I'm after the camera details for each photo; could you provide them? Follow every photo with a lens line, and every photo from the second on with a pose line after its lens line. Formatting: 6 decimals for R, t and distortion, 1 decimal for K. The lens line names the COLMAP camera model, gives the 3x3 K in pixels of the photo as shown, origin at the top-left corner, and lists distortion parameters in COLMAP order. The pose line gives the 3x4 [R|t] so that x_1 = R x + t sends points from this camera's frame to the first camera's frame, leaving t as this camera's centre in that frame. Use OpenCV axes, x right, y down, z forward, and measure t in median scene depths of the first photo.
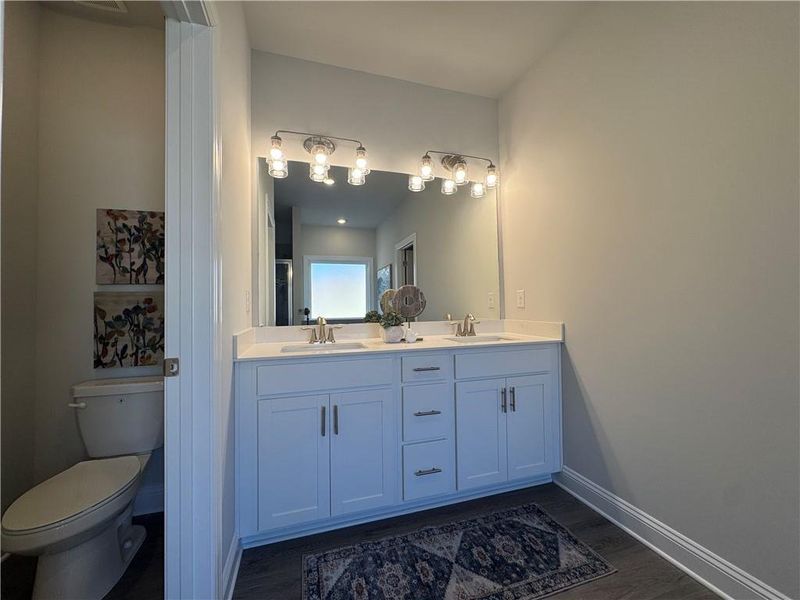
lens RADIAL K [[319.5, 0, 400.0], [0, 319.5, 300.0], [0, 0, 1]] dist [-0.000460, 0.000137]
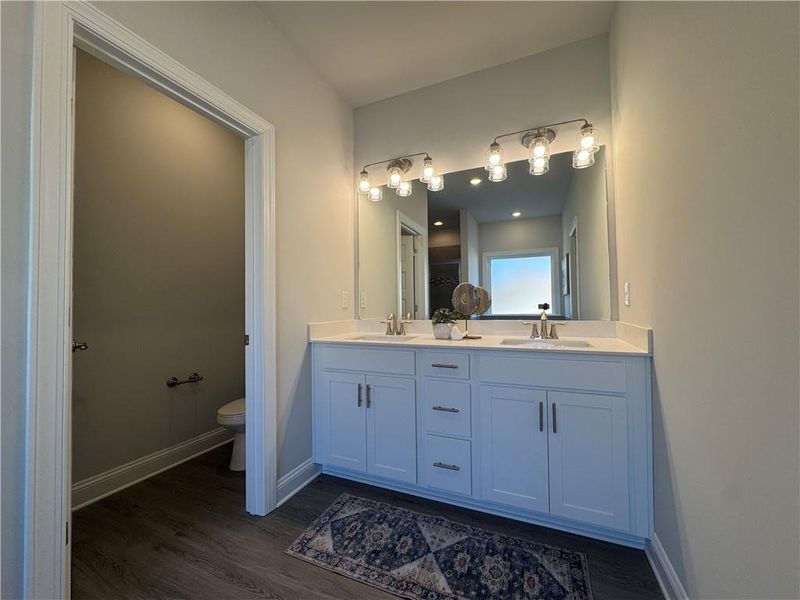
lens RADIAL K [[308.1, 0, 412.0], [0, 308.1, 303.8], [0, 0, 1]] dist [-0.018952, -0.000007]
pose [[0.770059, -0.000200, -0.637973, 0.527729], [0.017857, 0.999615, 0.021242, -0.004420], [0.637723, -0.027750, 0.769766, 0.157607]]
